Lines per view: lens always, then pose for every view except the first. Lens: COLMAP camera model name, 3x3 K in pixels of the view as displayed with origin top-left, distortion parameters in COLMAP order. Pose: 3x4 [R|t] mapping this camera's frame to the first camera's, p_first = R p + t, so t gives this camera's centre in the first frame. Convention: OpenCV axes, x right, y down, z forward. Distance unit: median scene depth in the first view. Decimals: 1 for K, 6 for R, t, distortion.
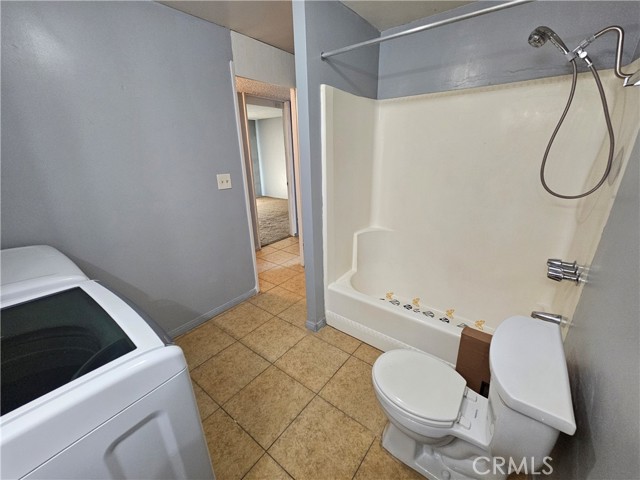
lens RADIAL K [[261.1, 0, 322.0], [0, 261.1, 239.4], [0, 0, 1]] dist [0.000580, 0.000051]
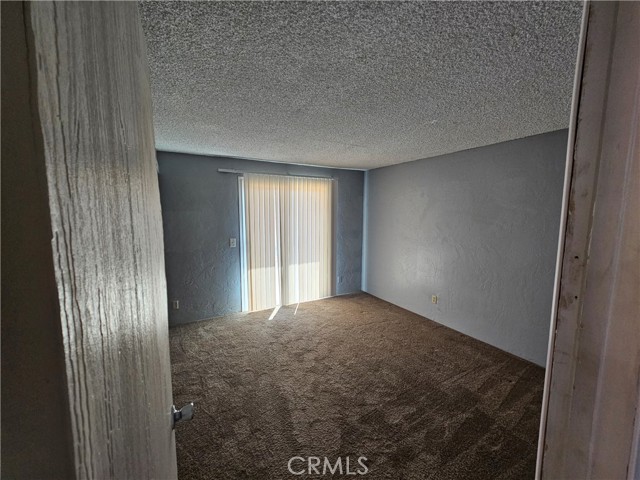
lens RADIAL K [[261.1, 0, 322.0], [0, 261.1, 239.4], [0, 0, 1]] dist [0.000580, 0.000051]
pose [[0.922726, 0.067029, -0.379584, -0.104889], [-0.149329, 0.970025, -0.191709, -0.168811], [0.355356, 0.233578, 0.905077, 0.446227]]
